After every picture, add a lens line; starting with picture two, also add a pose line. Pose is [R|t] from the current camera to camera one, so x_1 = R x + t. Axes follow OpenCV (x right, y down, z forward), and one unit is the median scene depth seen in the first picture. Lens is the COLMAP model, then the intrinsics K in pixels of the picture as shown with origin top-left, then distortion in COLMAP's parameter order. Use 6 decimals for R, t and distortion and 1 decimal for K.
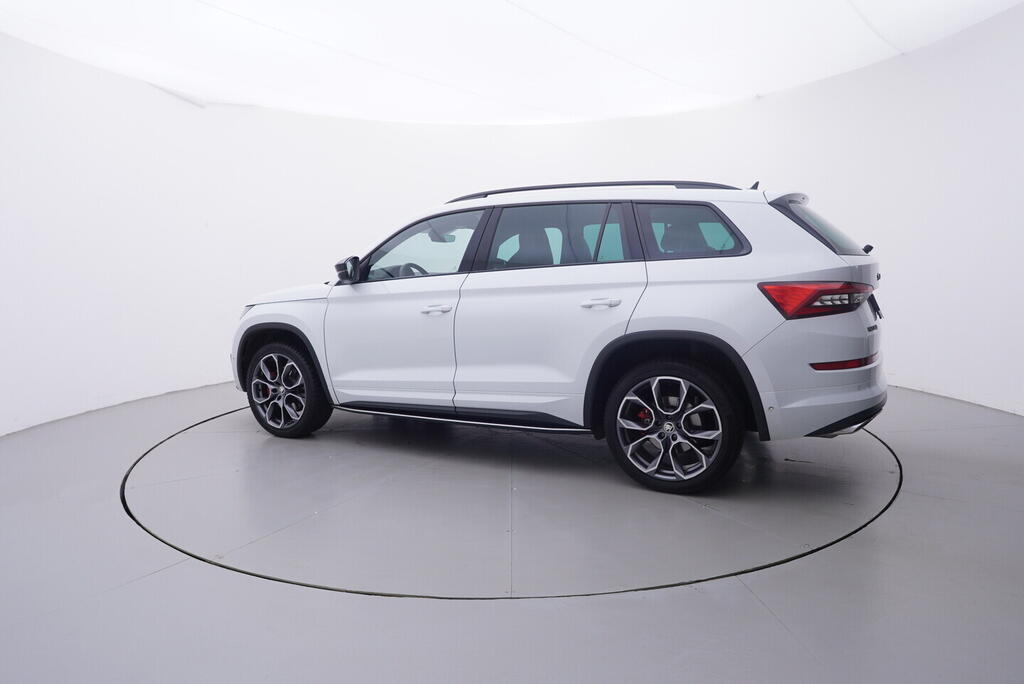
lens RADIAL K [[665.8, 0, 512.0], [0, 665.8, 342.0], [0, 0, 1]] dist [-0.191357, -0.000045]
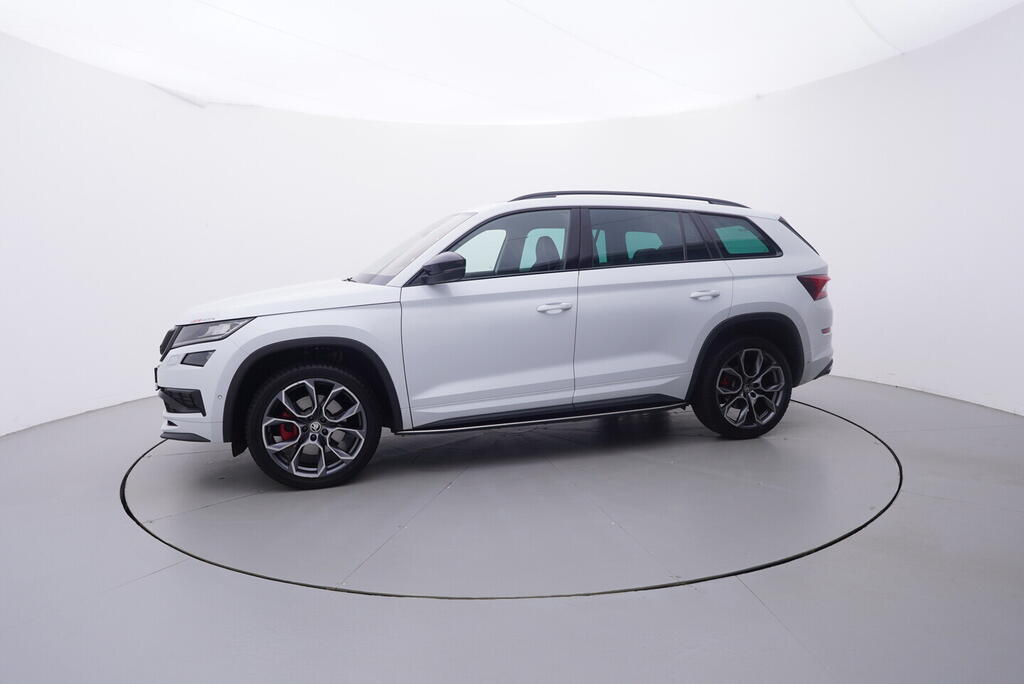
lens RADIAL K [[639.2, 0, 512.0], [0, 639.2, 342.0], [0, 0, 1]] dist [-0.119233, -0.000307]
pose [[0.716869, -0.077992, 0.692832, -0.791571], [0.085529, 0.996055, 0.023630, -0.025311], [-0.691942, 0.042317, 0.720712, 0.349622]]
